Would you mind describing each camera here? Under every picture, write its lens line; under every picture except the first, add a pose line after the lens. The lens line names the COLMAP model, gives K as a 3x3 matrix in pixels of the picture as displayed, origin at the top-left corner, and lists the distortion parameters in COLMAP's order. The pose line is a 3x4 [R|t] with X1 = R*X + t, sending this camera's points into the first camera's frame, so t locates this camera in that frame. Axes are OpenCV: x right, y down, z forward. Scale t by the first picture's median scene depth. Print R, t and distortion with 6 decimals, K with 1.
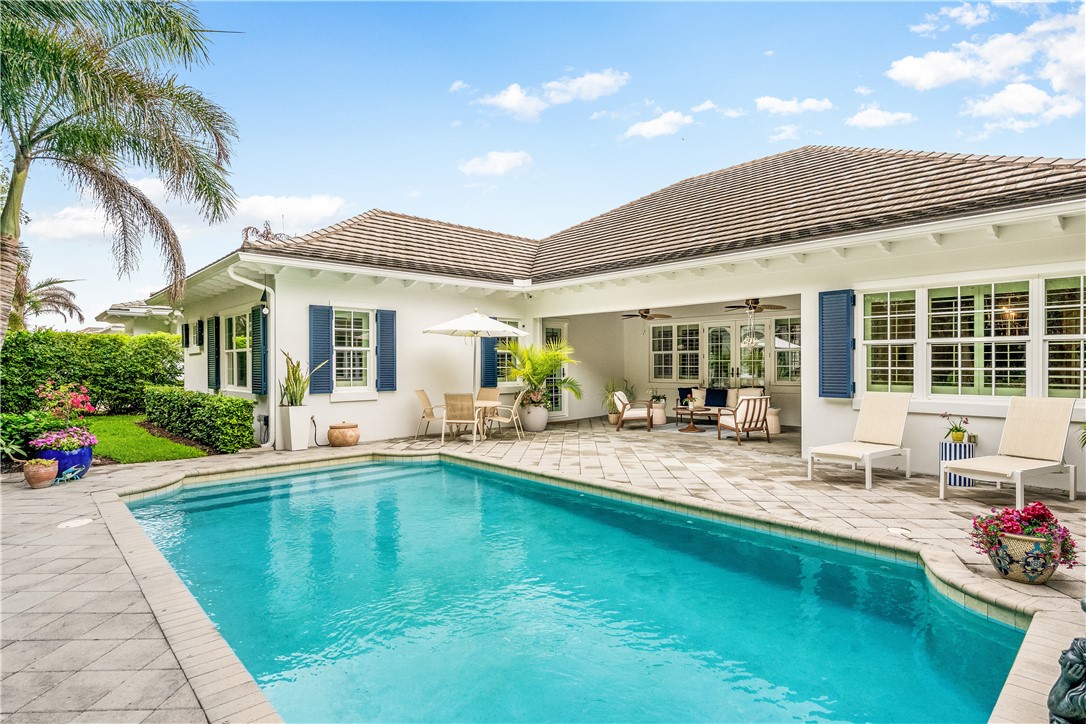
lens RADIAL K [[535.7, 0, 541.8], [0, 535.7, 368.7], [0, 0, 1]] dist [-0.001336, -0.000746]
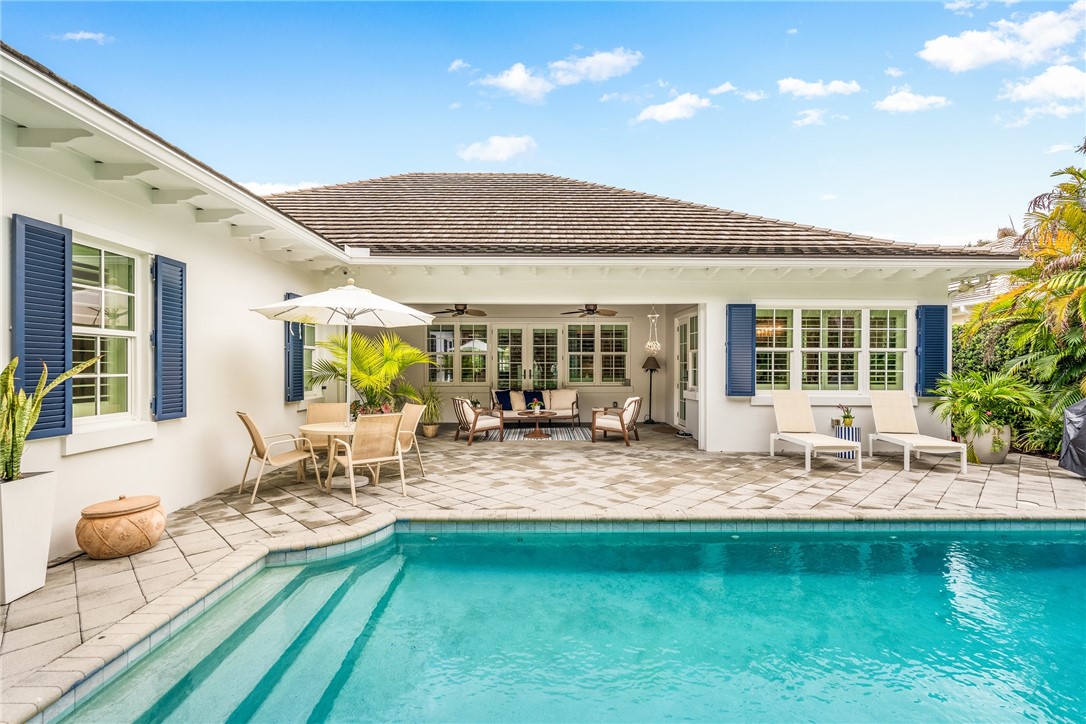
lens RADIAL K [[489.0, 0, 542.3], [0, 489.0, 364.4], [0, 0, 1]] dist [-0.001408, -0.000475]
pose [[0.687903, 0.003886, 0.725792, -0.501216], [0.001740, 0.999974, -0.007003, -0.007304], [-0.725800, 0.006080, 0.687878, 0.560133]]
